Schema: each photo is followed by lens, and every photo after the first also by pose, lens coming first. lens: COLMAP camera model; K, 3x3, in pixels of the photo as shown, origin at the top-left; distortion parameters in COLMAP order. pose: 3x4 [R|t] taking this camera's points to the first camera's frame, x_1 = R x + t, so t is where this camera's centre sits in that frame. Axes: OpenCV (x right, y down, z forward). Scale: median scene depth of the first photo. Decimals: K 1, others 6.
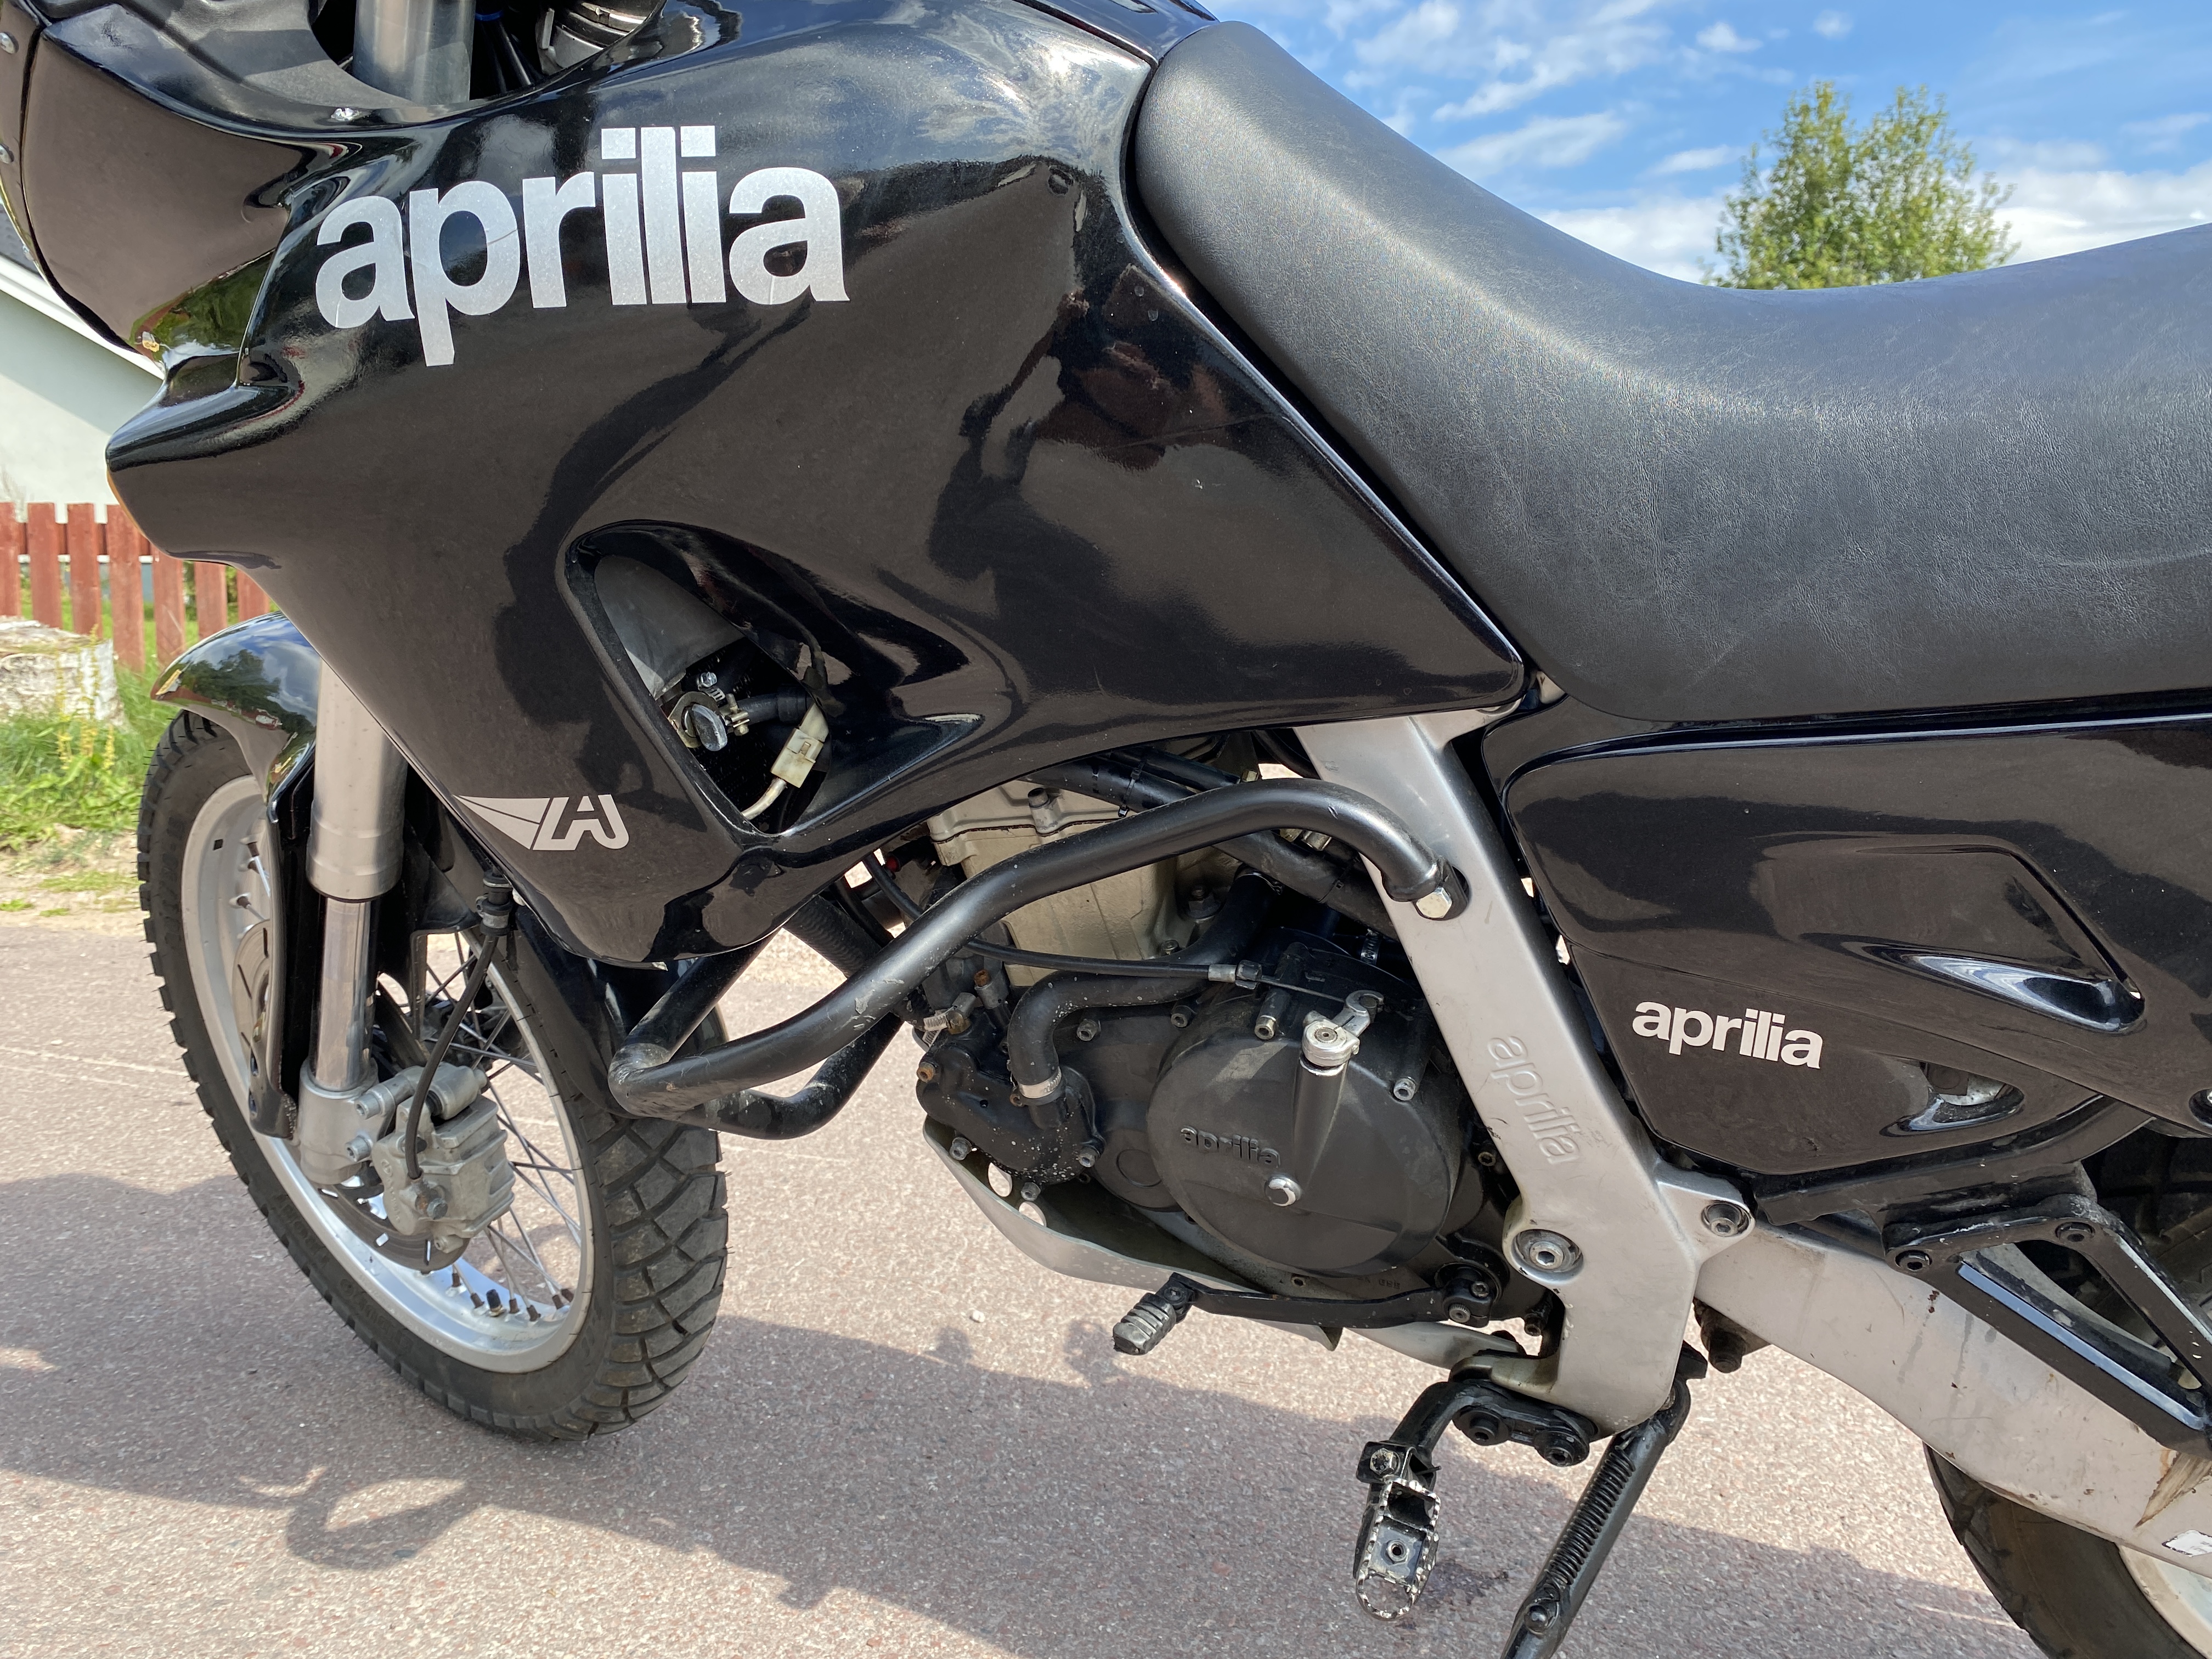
lens RADIAL K [[1695.5, 0, 1124.1], [0, 1695.5, 829.2], [0, 0, 1]] dist [0.018547, -0.015310]
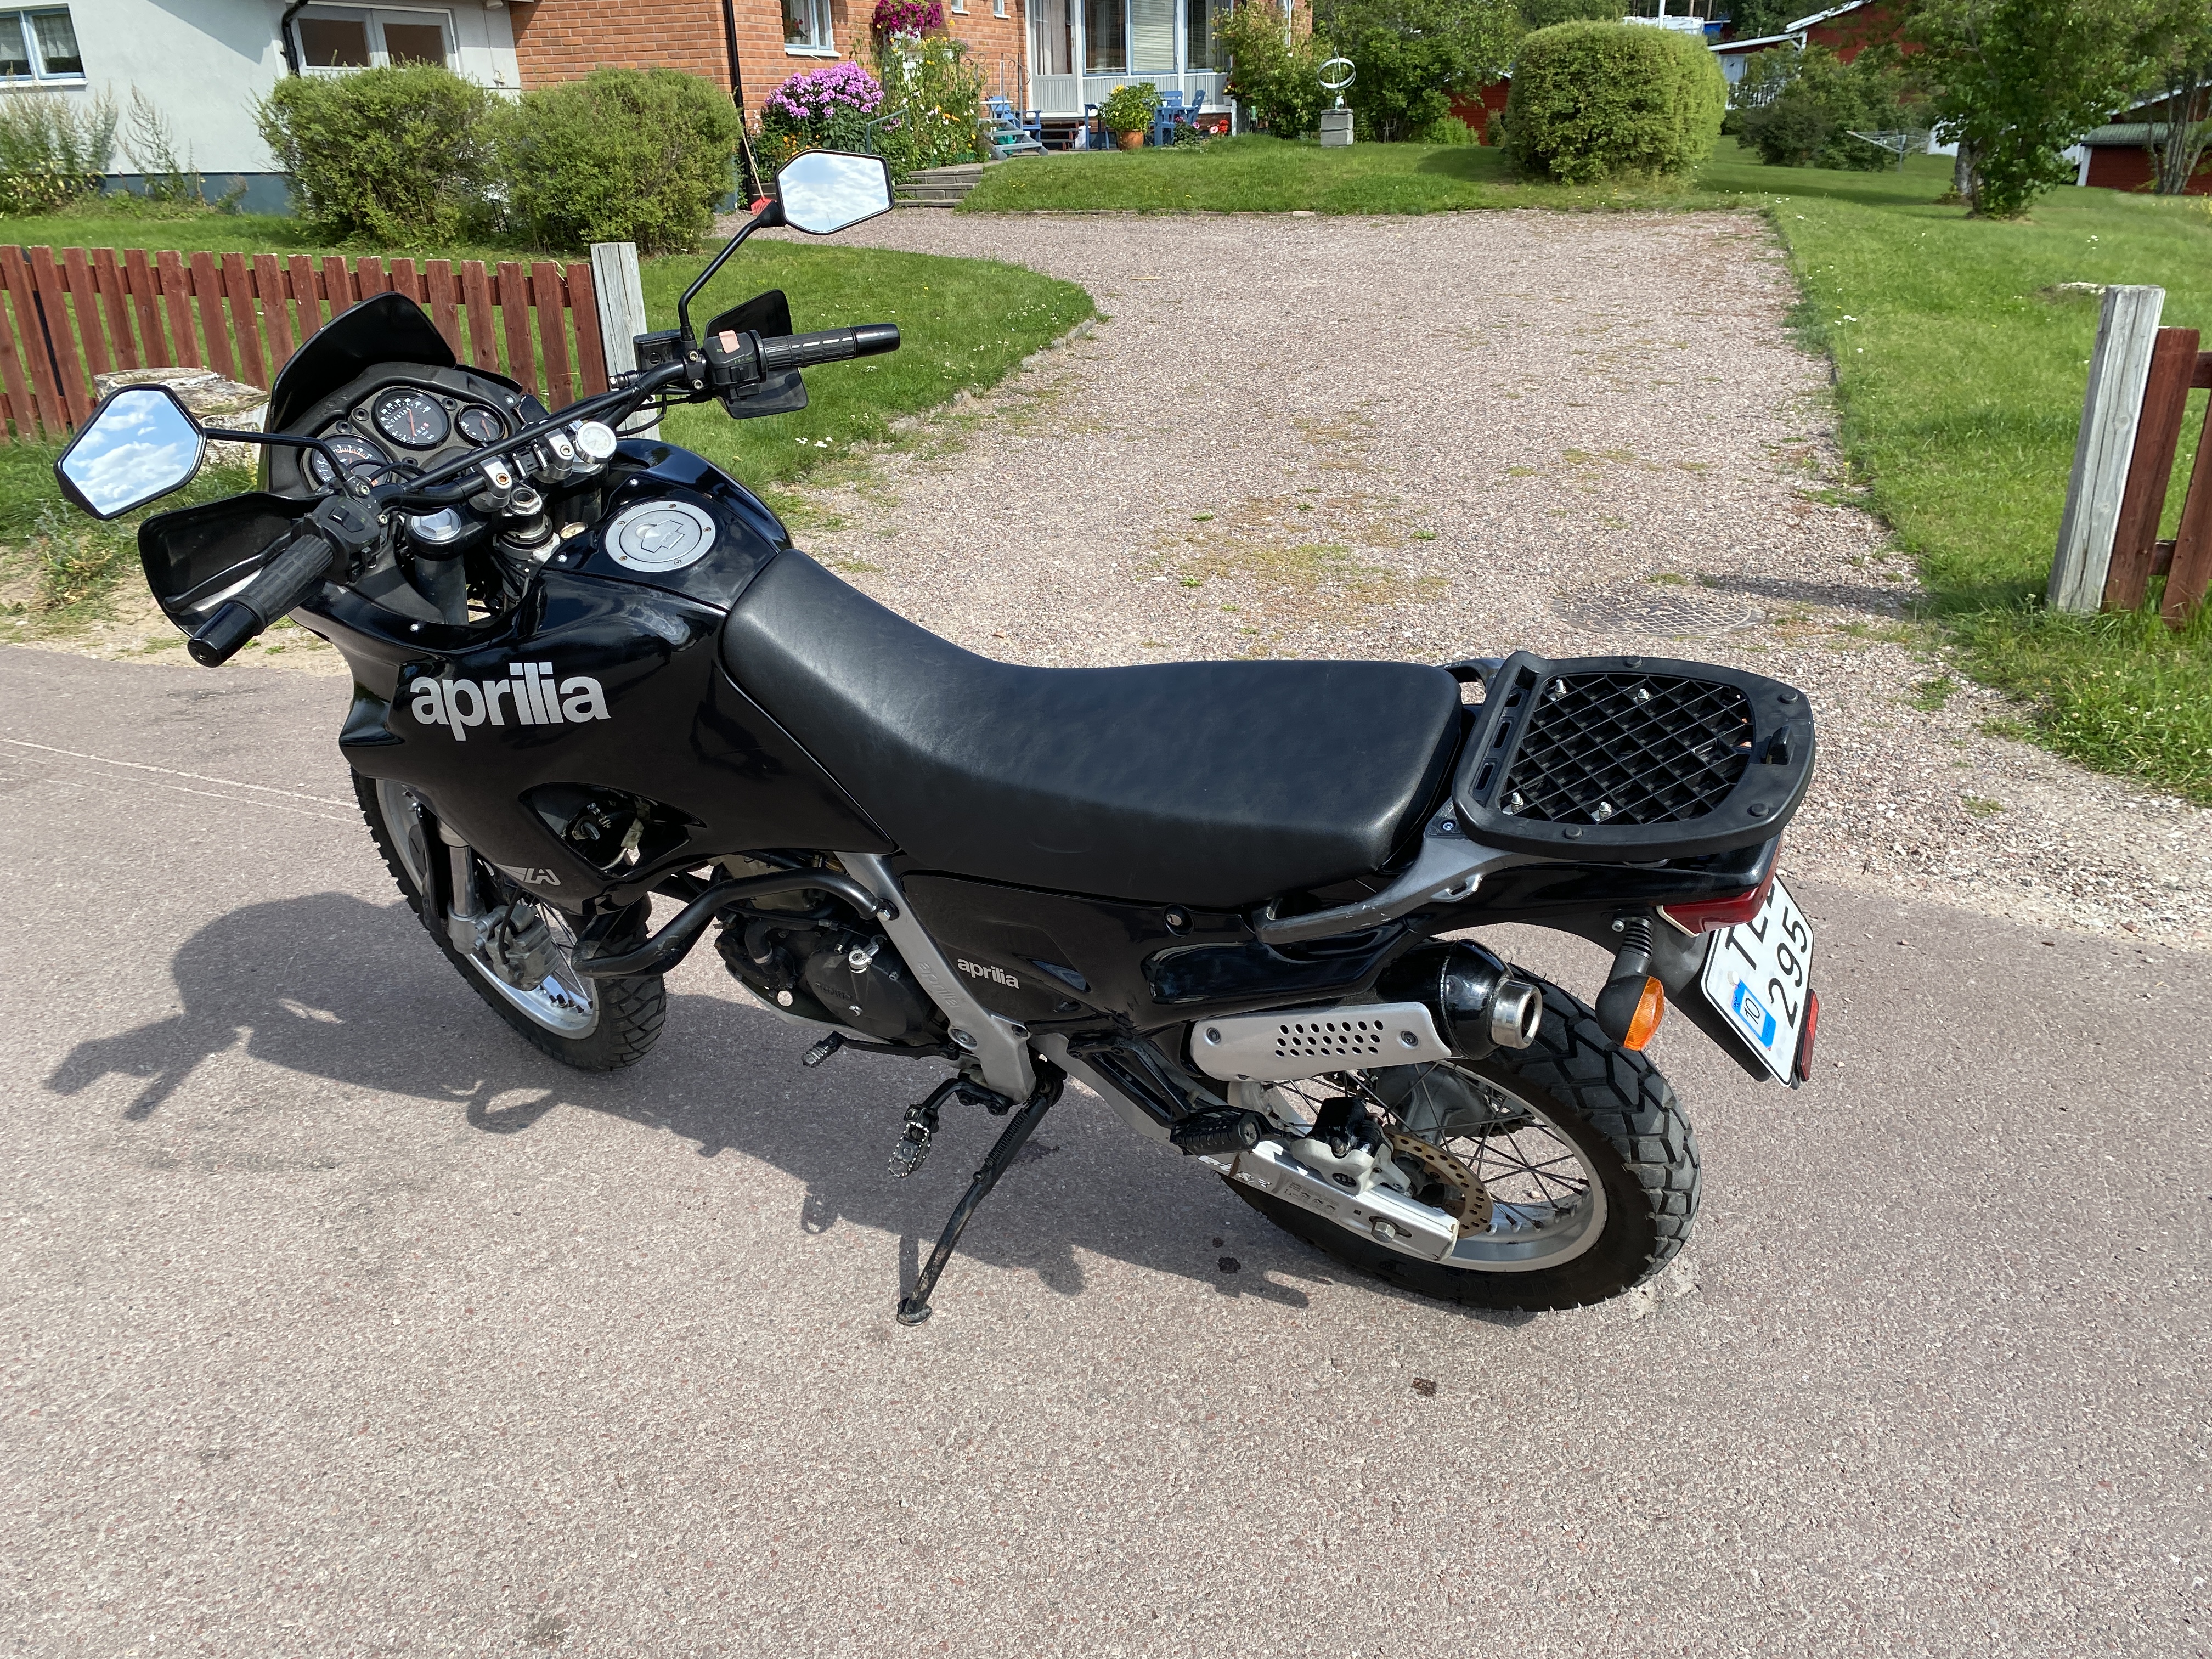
lens RADIAL K [[1695.5, 0, 1127.8], [0, 1695.5, 820.4], [0, 0, 1]] dist [0.018547, -0.015310]
pose [[0.996689, 0.013304, -0.080218, 0.642100], [0.008114, 0.965328, 0.260914, -0.635537], [0.080908, -0.260701, 0.962023, -1.133111]]
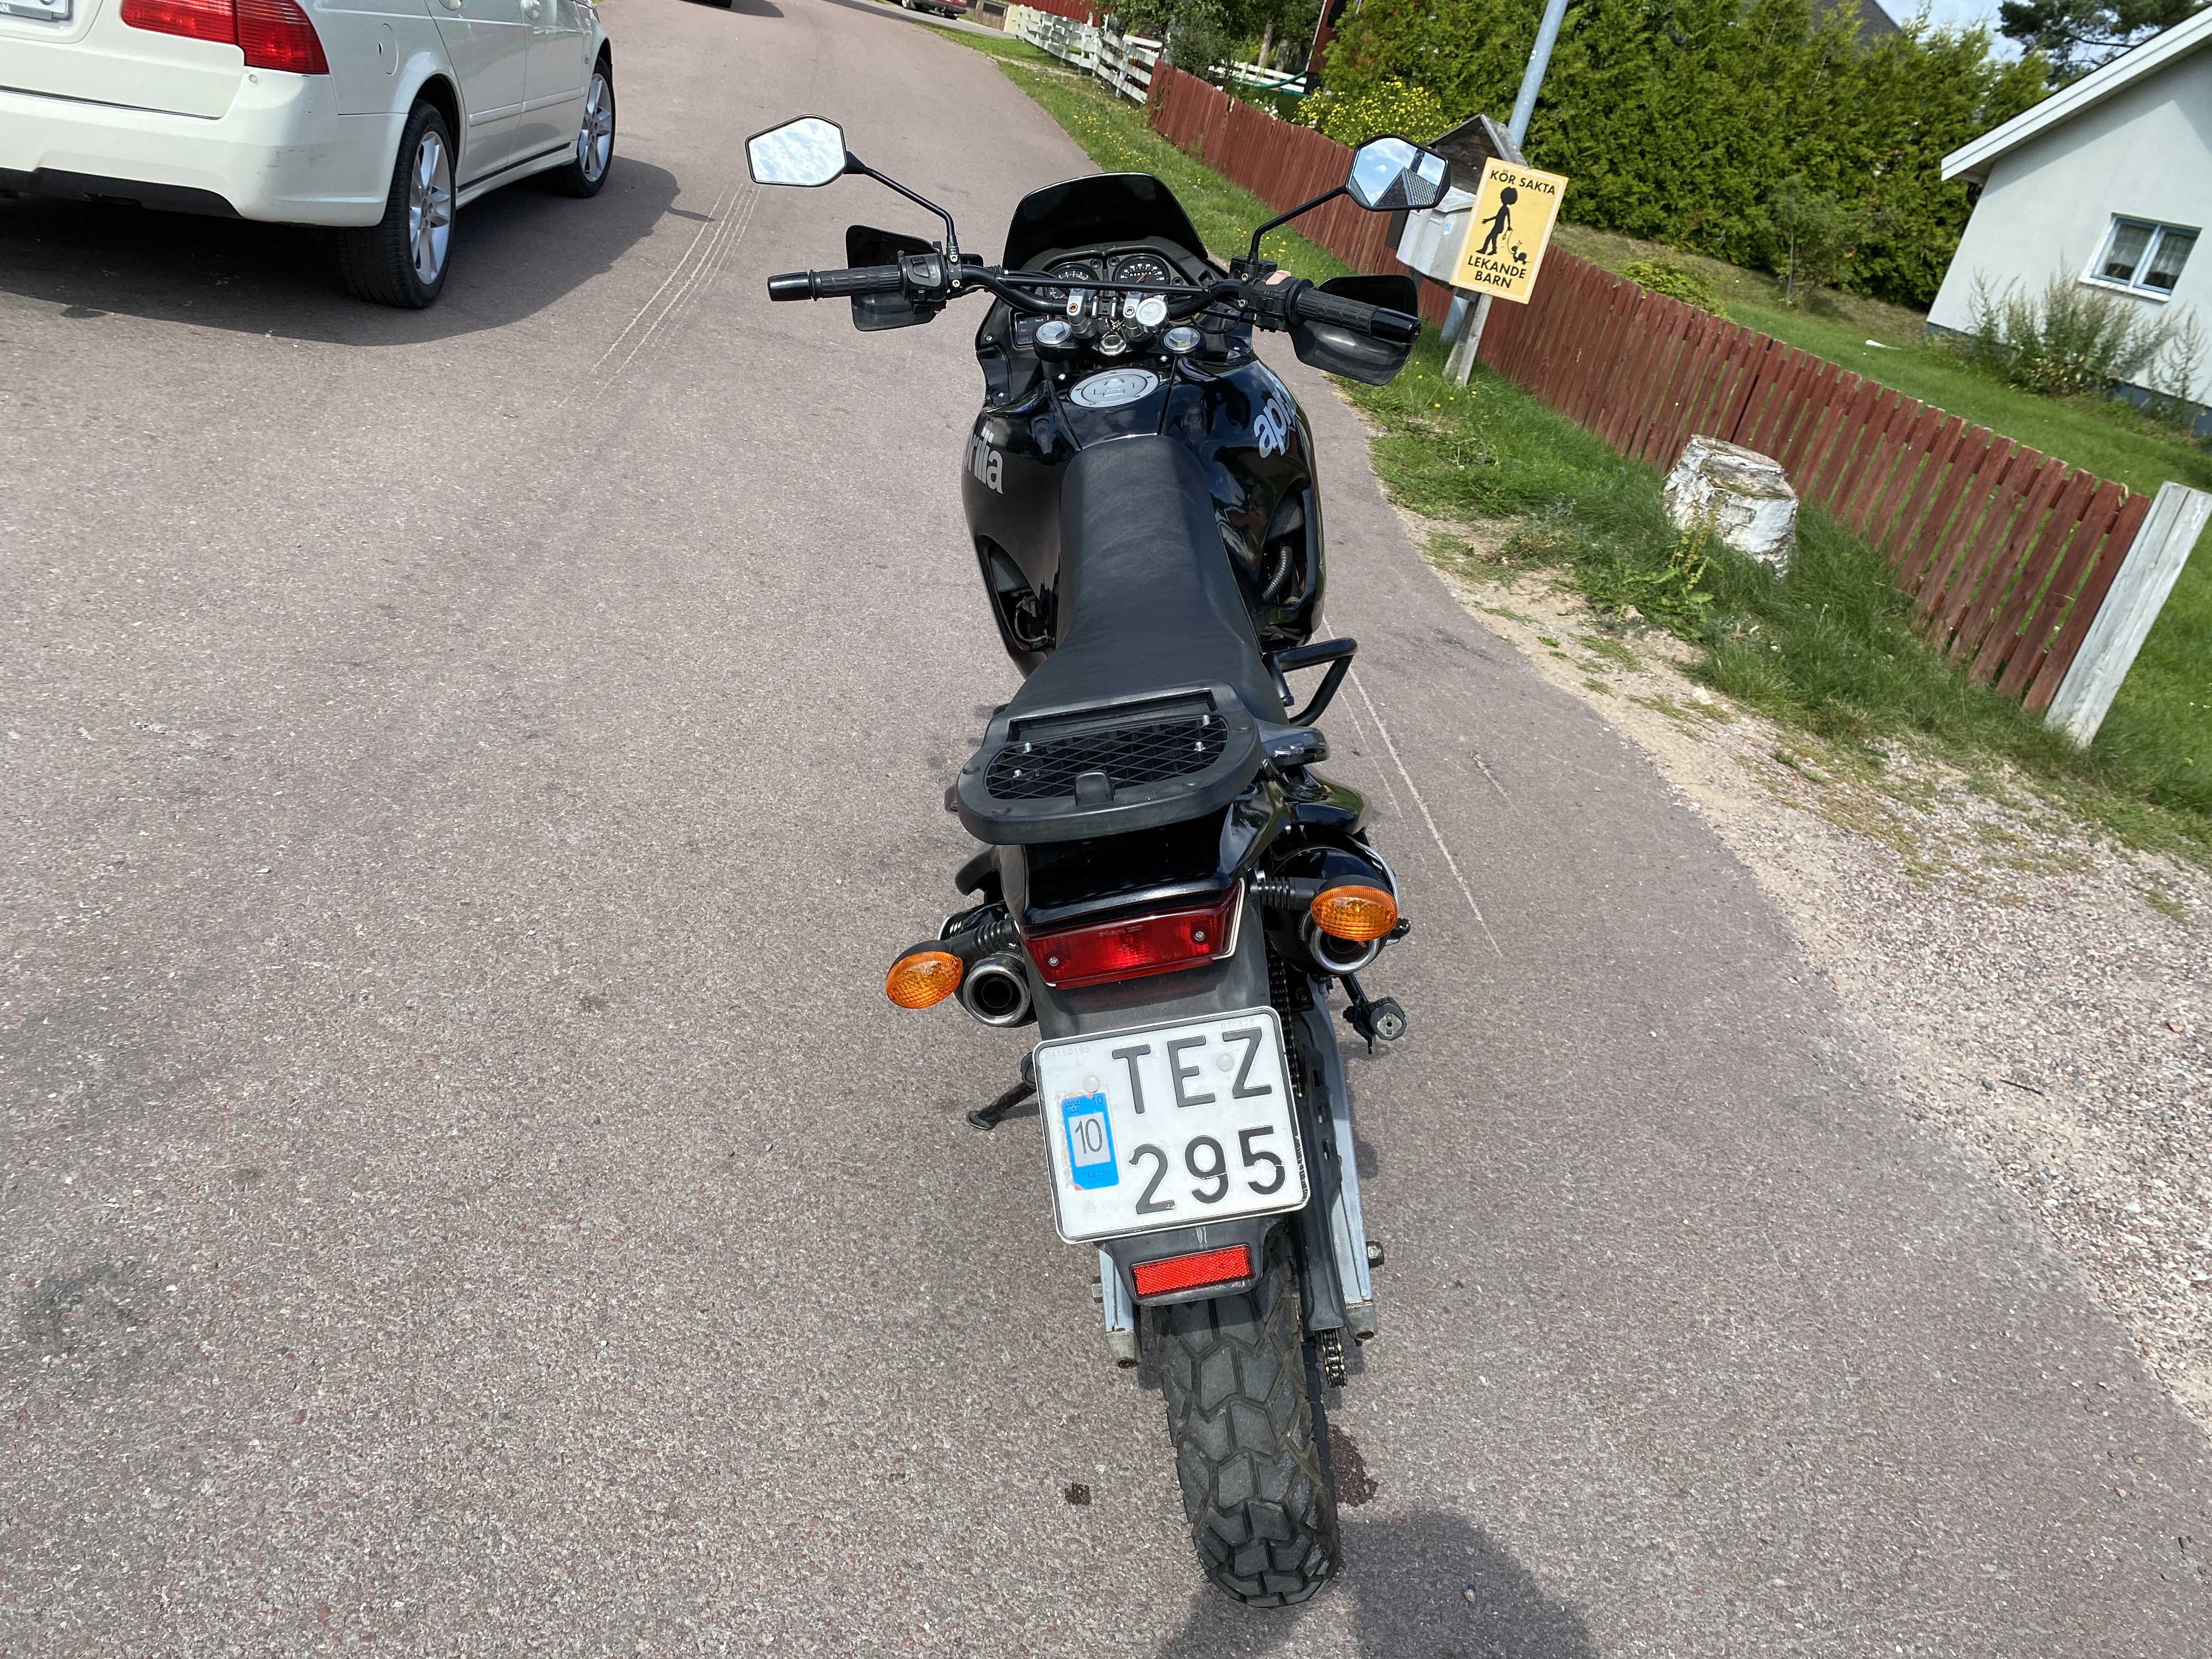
lens RADIAL K [[1695.5, 0, 1088.7], [0, 1695.5, 836.7], [0, 0, 1]] dist [0.018547, -0.015310]
pose [[0.327784, 0.470406, -0.819314, 2.200891], [-0.364665, 0.863015, 0.349605, -0.720936], [0.871537, 0.184180, 0.454424, -0.167098]]
